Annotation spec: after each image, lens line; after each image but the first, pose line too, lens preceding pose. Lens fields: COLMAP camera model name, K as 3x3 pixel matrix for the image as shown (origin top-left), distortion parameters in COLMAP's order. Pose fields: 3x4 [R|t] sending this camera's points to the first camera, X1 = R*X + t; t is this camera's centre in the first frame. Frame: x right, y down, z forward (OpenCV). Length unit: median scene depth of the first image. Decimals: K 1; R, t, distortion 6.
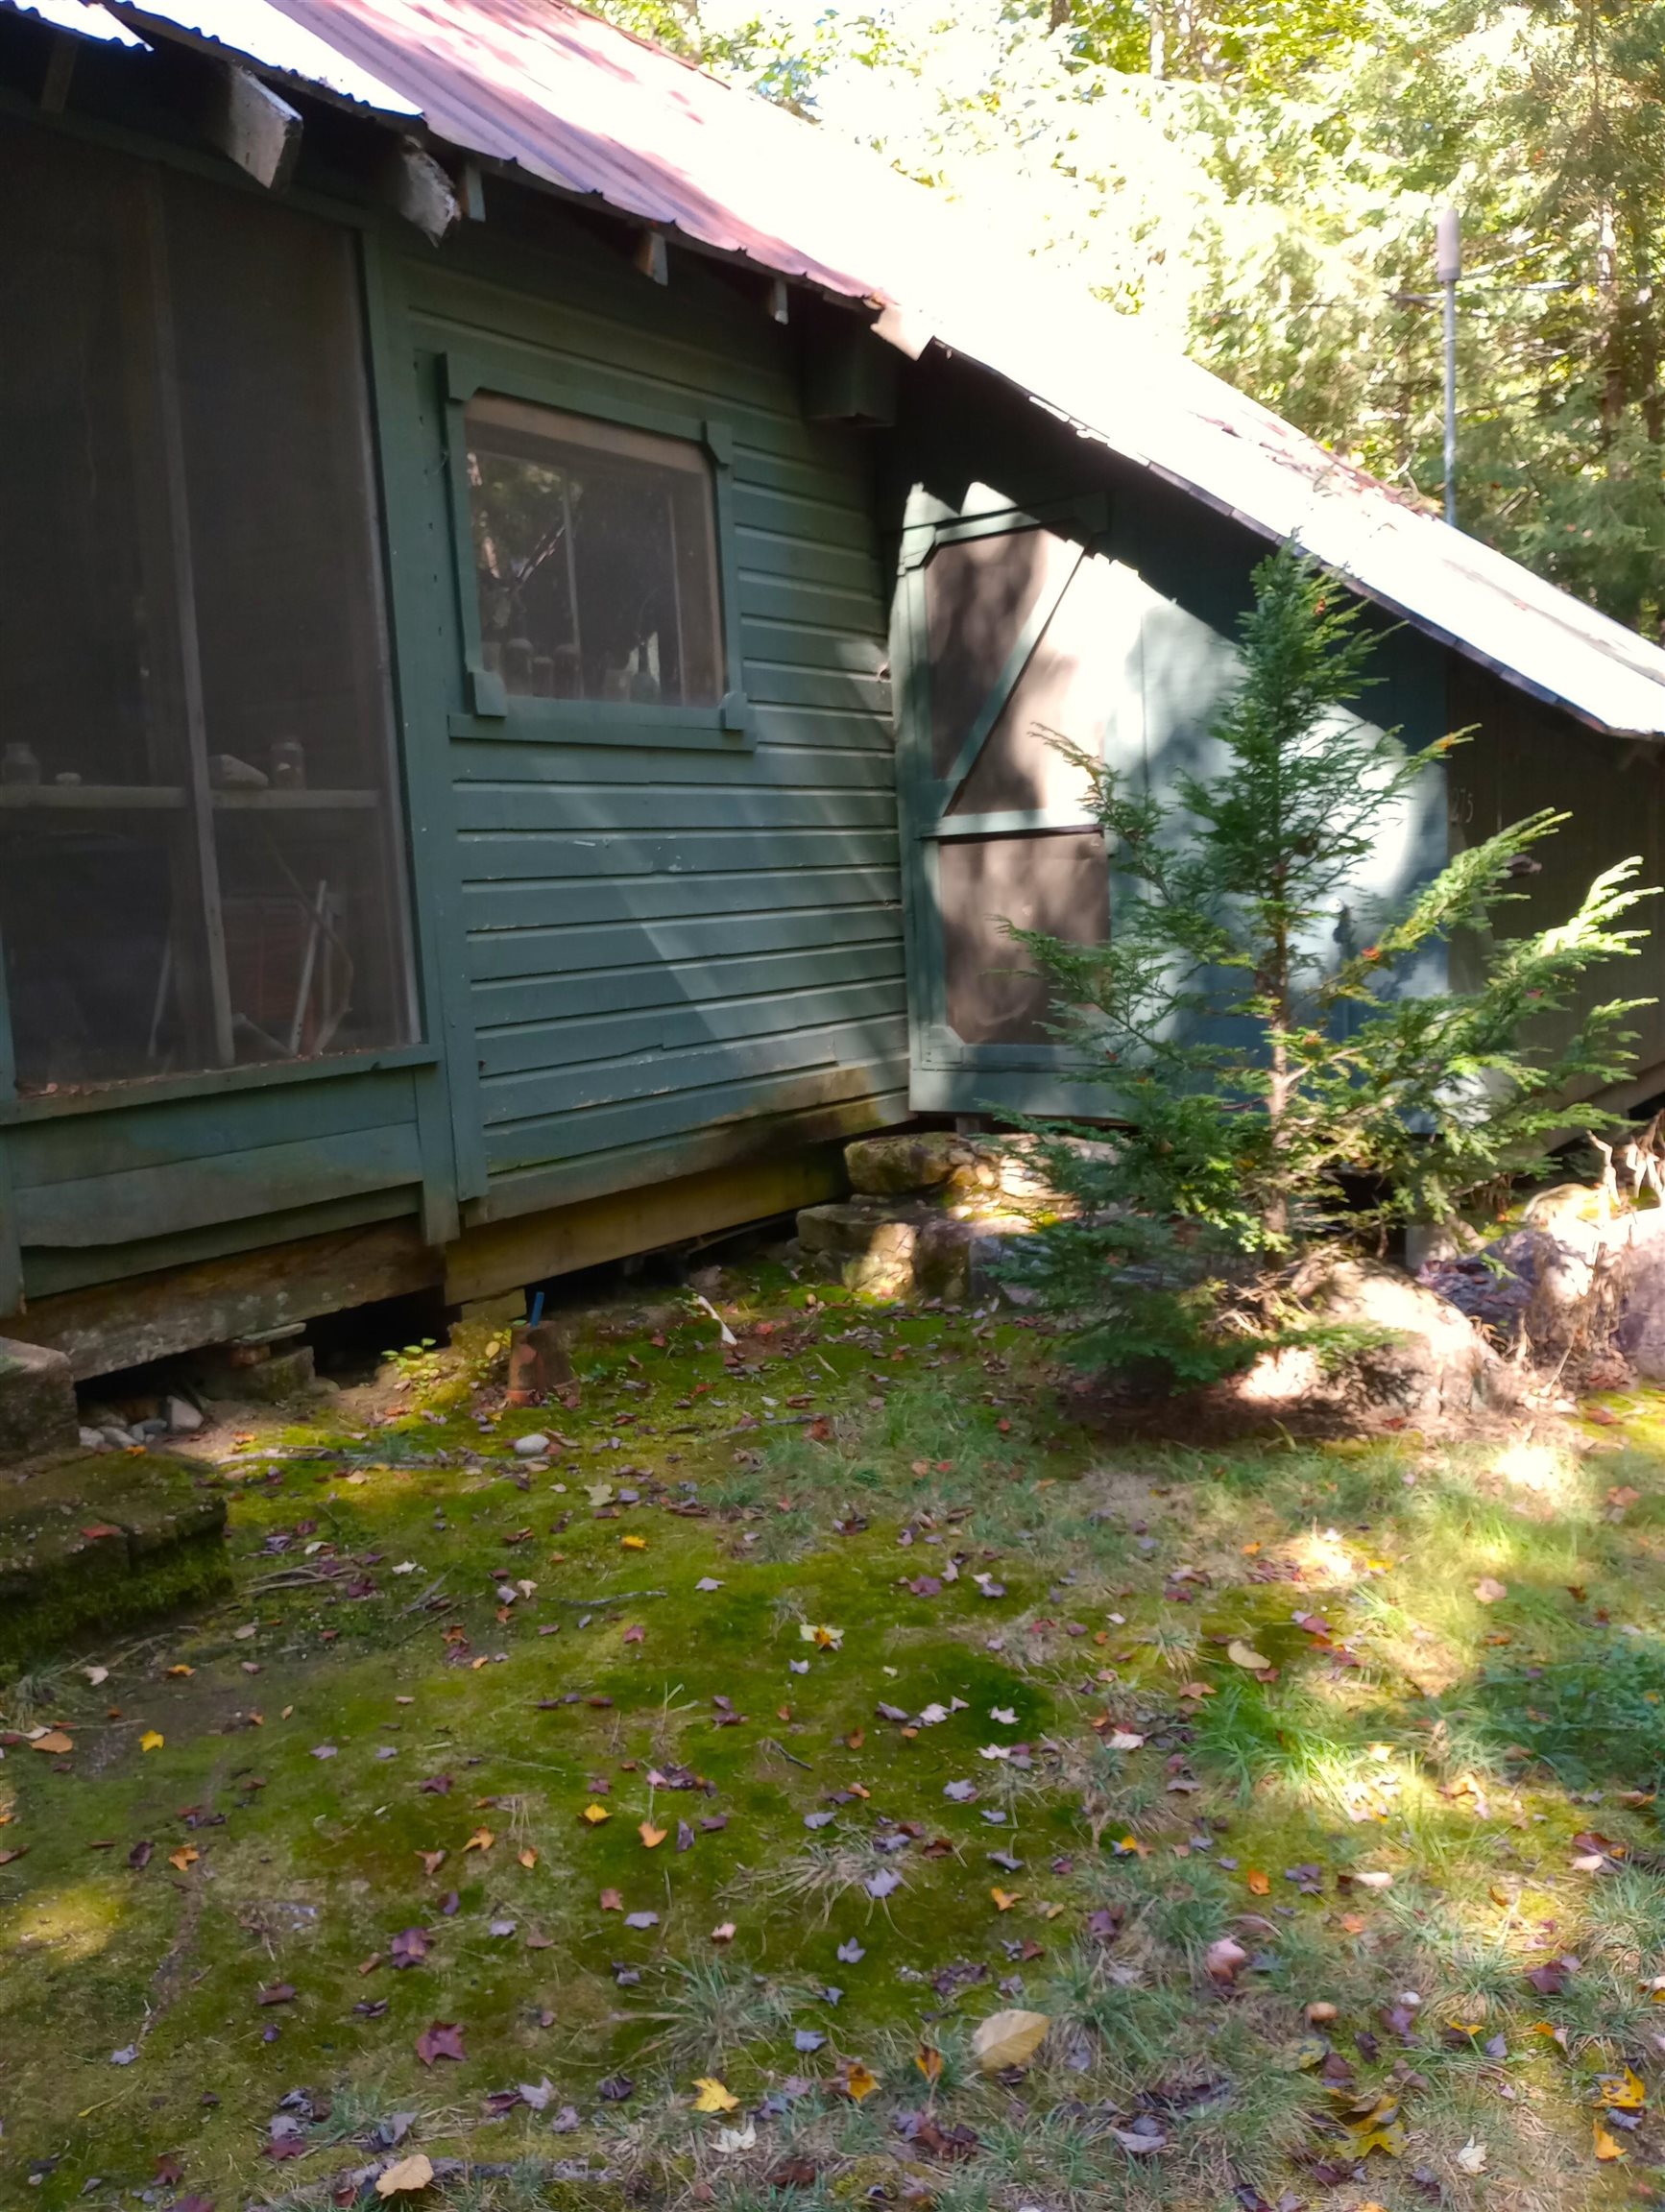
lens RADIAL K [[1612.7, 0, 832.5], [0, 1612.7, 1106.0], [0, 0, 1]] dist [-0.001324, -0.002090]
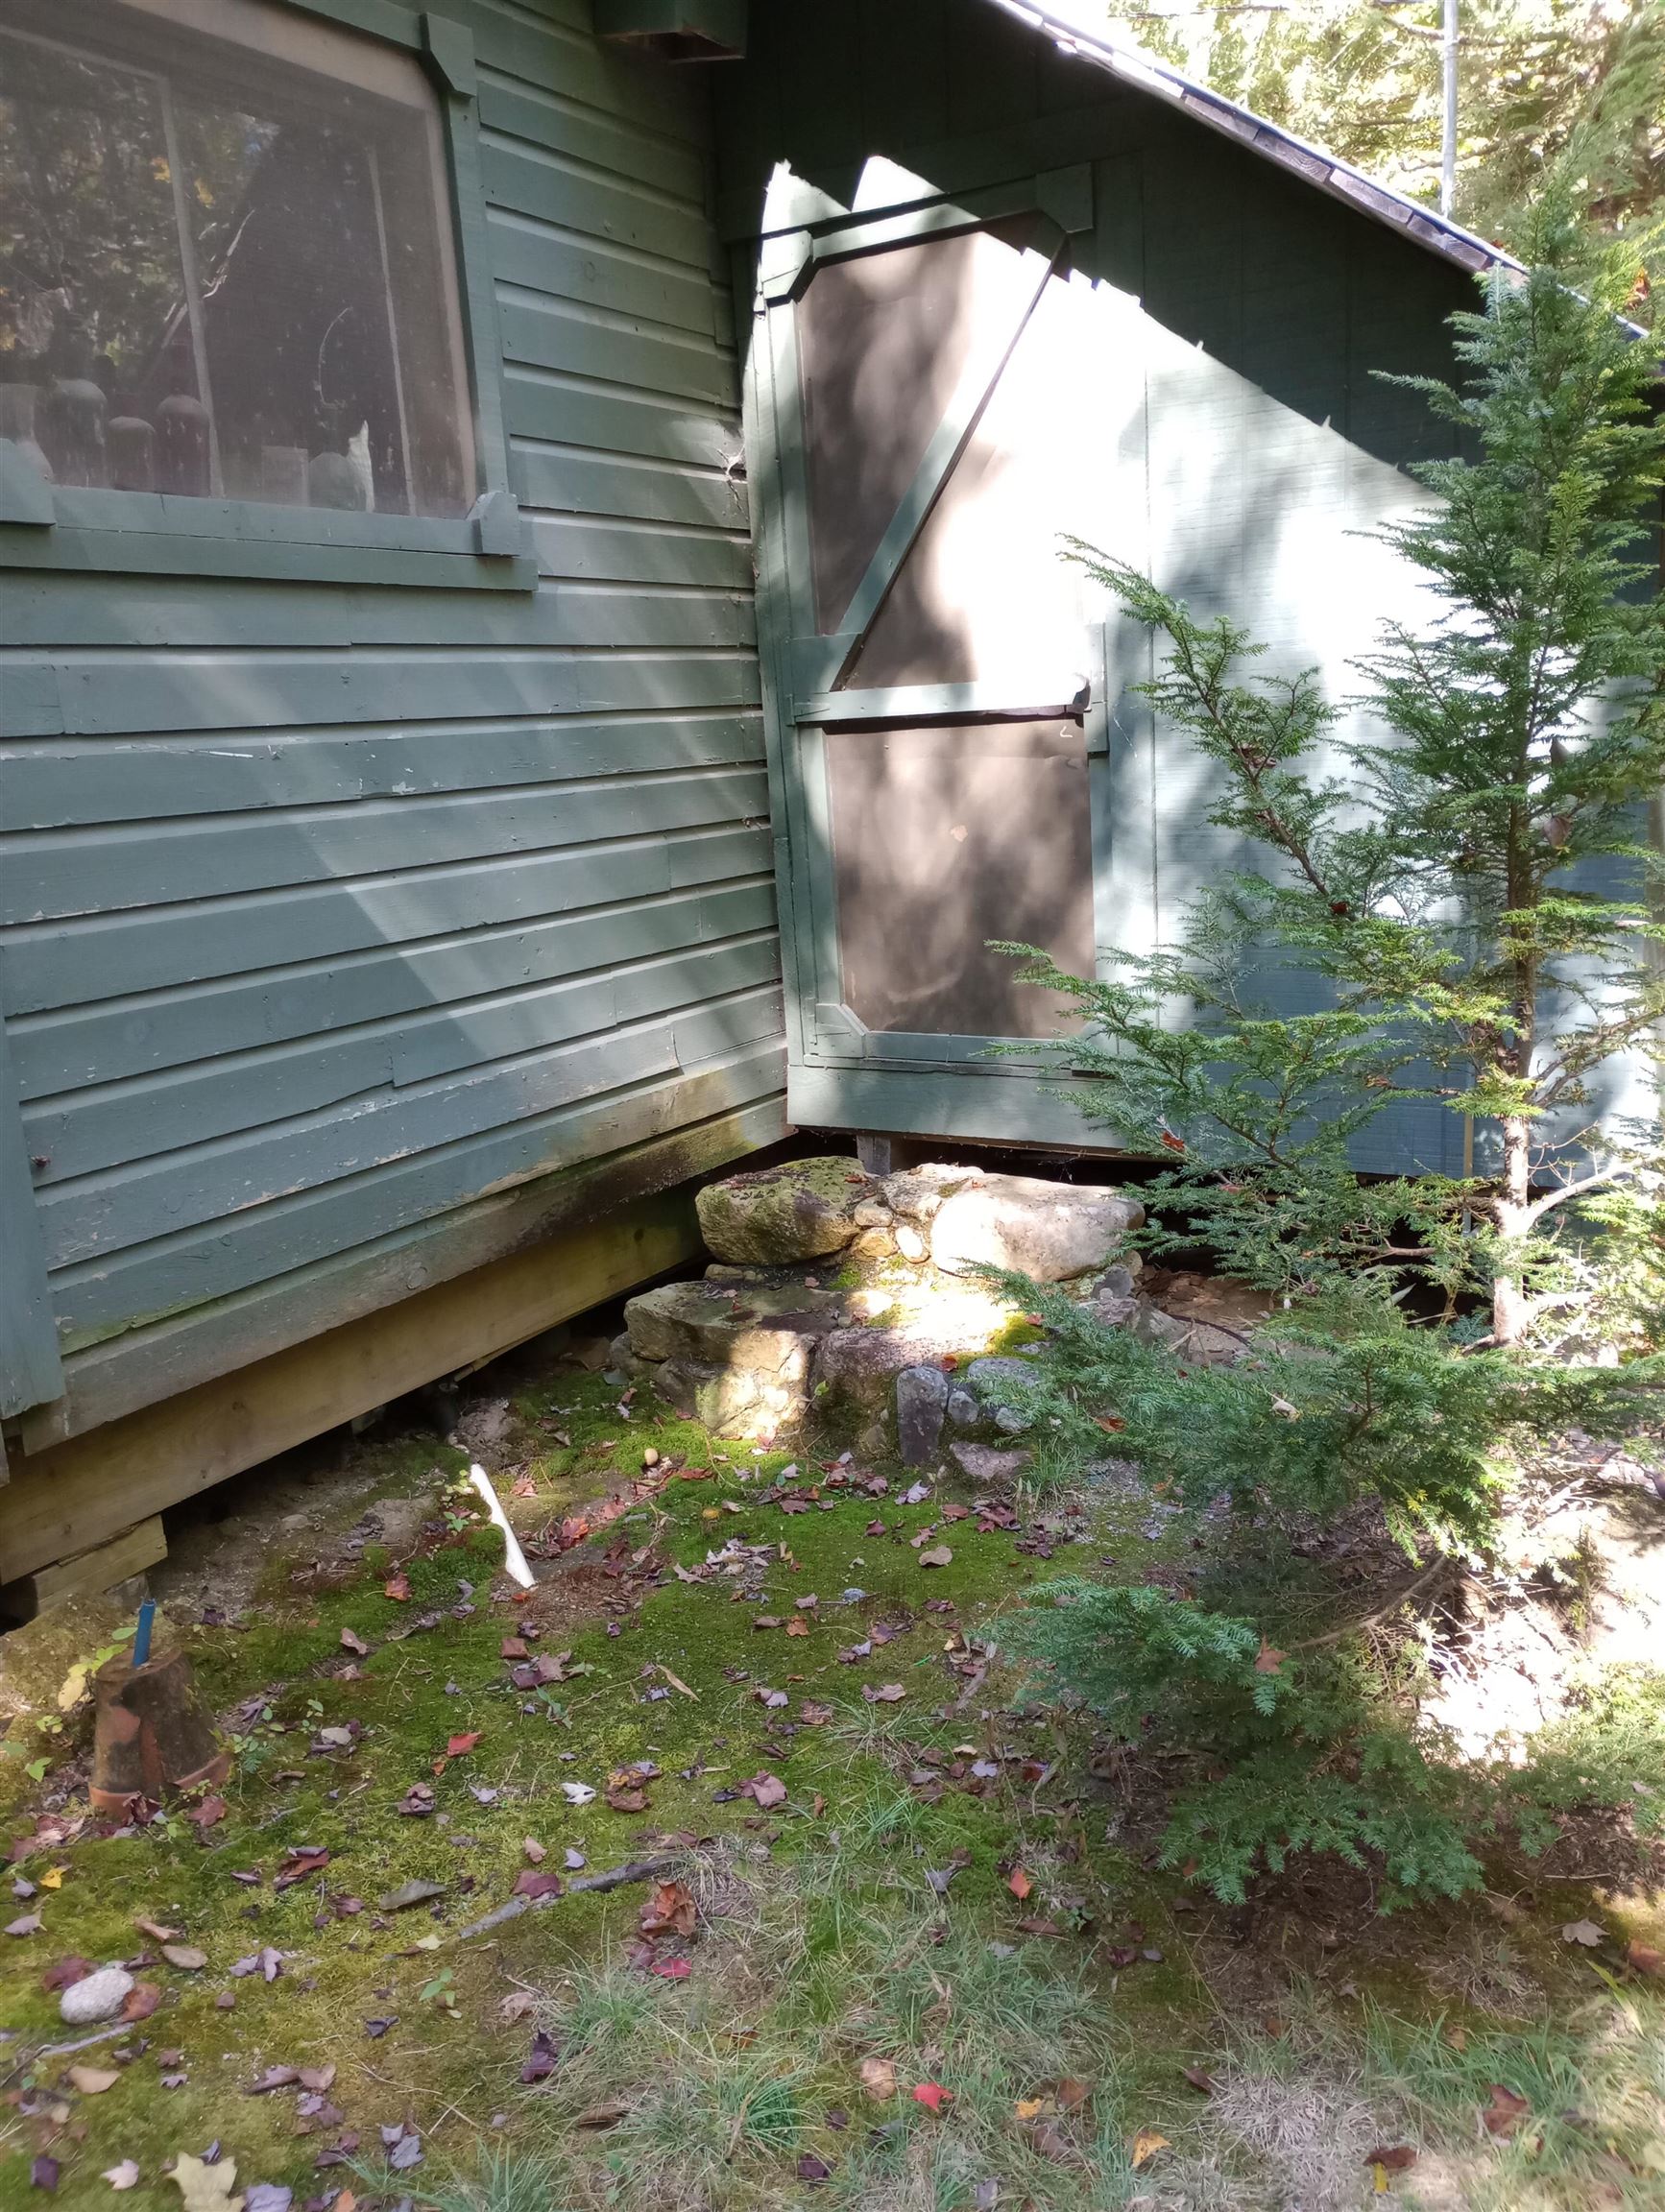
lens RADIAL K [[1754.0, 0, 832.5], [0, 1754.0, 1106.0], [0, 0, 1]] dist [0.031663, -0.039787]
pose [[0.995630, -0.026973, 0.089409, 0.000153], [0.020741, 0.997337, 0.069916, -0.064944], [-0.091057, -0.067756, 0.993538, 0.292802]]
